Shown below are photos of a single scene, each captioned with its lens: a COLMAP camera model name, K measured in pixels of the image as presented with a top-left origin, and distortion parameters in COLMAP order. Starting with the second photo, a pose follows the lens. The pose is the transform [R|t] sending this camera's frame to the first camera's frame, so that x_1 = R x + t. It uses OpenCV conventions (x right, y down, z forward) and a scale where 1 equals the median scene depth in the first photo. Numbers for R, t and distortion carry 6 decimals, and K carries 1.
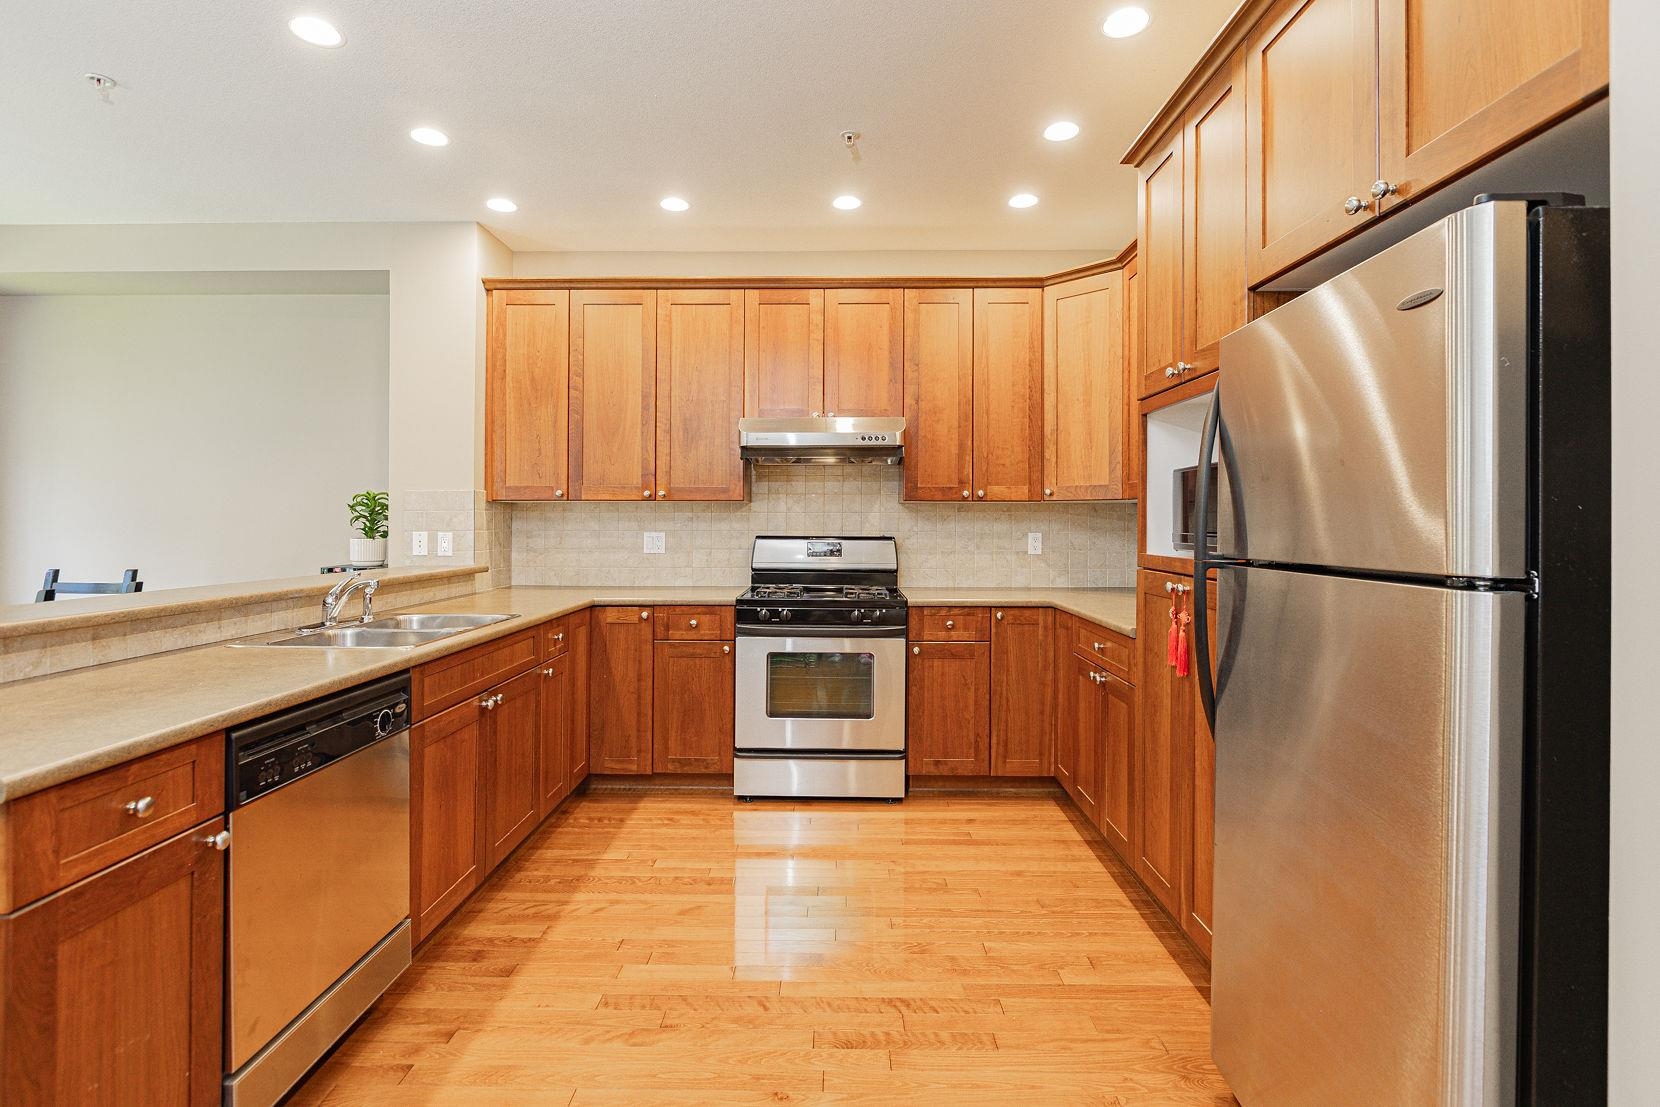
lens RADIAL K [[828.3, 0, 825.1], [0, 828.3, 522.8], [0, 0, 1]] dist [-0.000605, 0.000052]
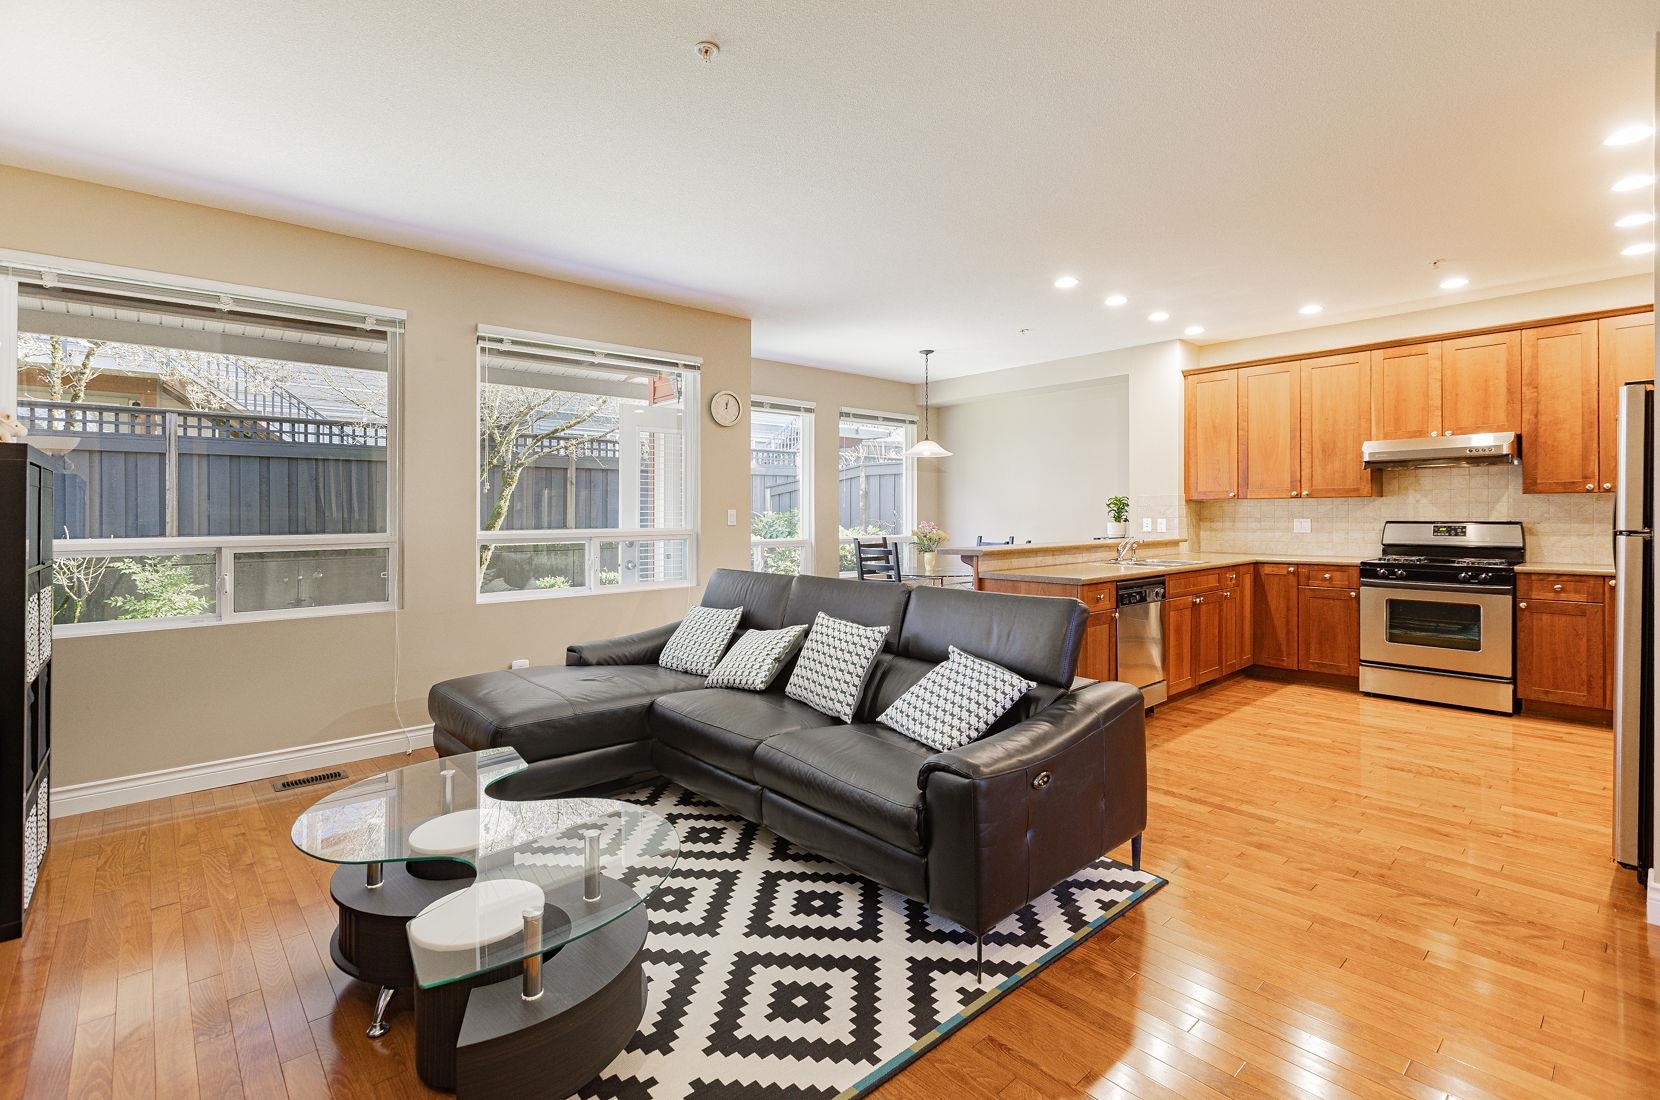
lens RADIAL K [[739.2, 0, 820.5], [0, 739.2, 514.7], [0, 0, 1]] dist [0.001251, -0.000319]
pose [[0.687924, -0.006235, -0.725756, 0.183120], [0.006823, 0.999974, -0.002124, 0.001328], [0.725750, -0.003491, 0.687949, -0.607286]]
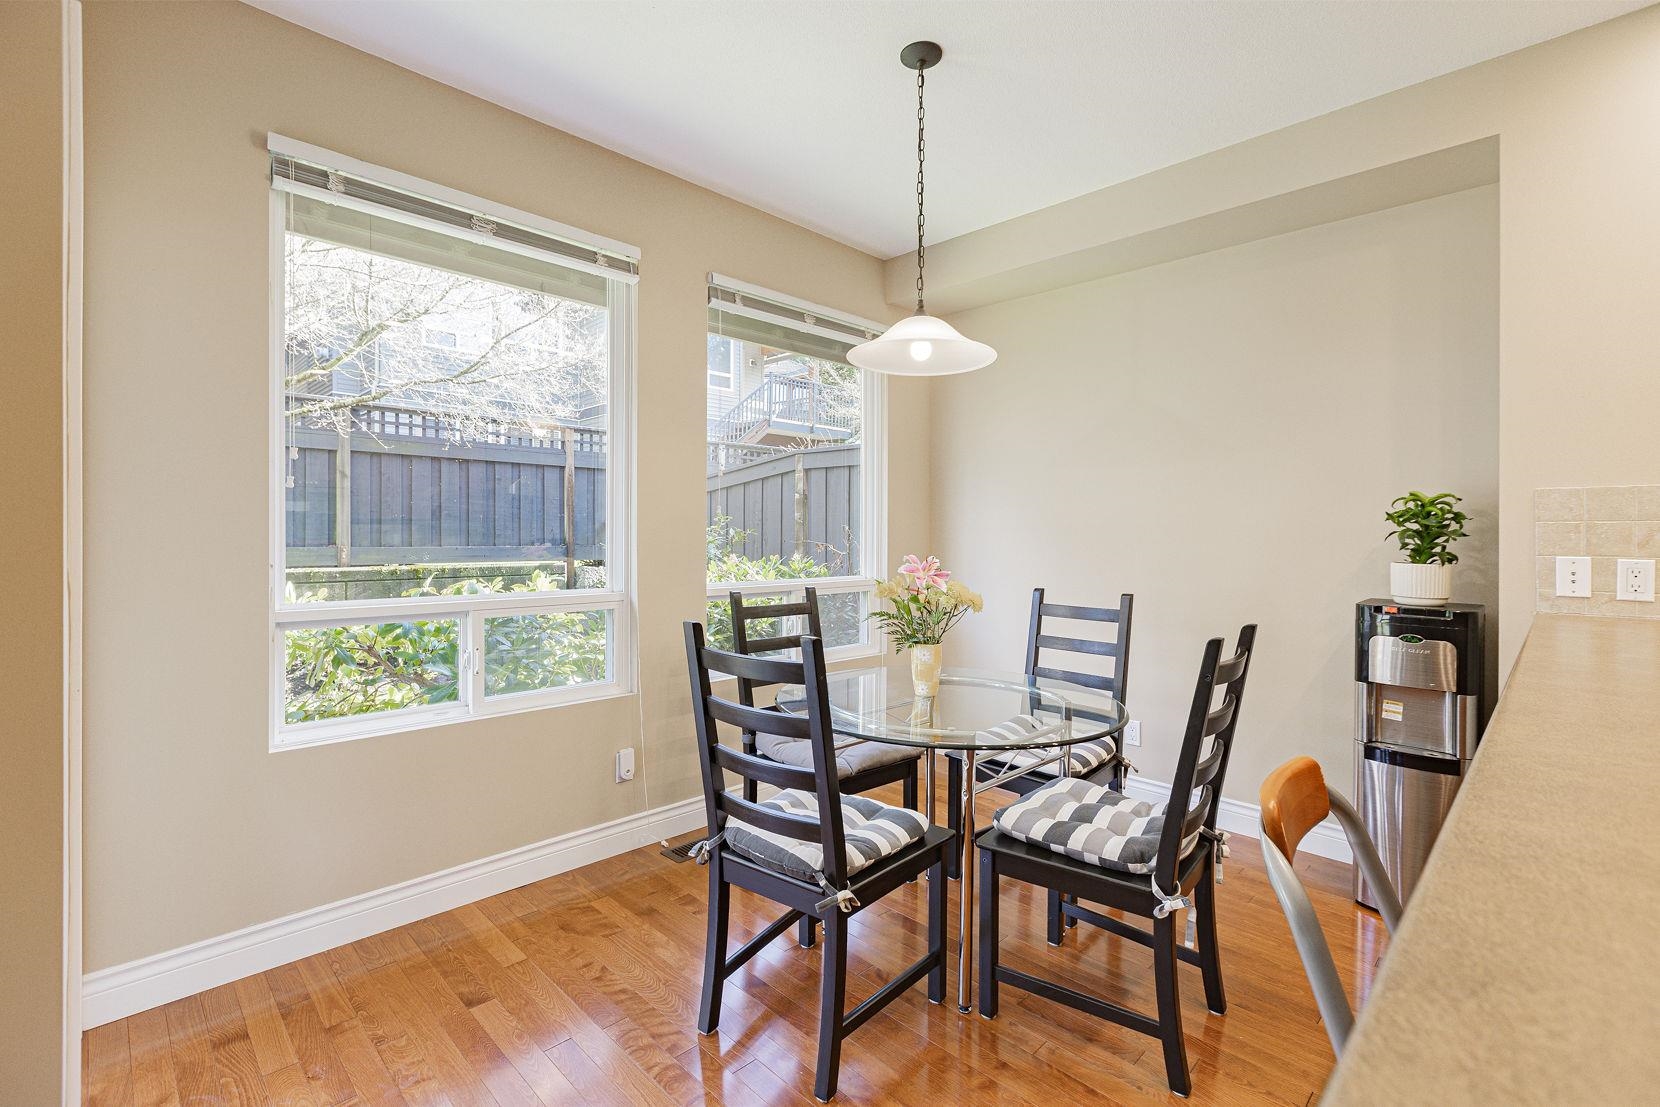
lens RADIAL K [[739.2, 0, 820.5], [0, 739.2, 518.2], [0, 0, 1]] dist [0.001251, -0.000319]
pose [[0.718059, -0.008332, -0.695933, -0.505184], [-0.010631, 0.999680, -0.022938, 0.001150], [0.695901, 0.023869, 0.717741, 0.233400]]
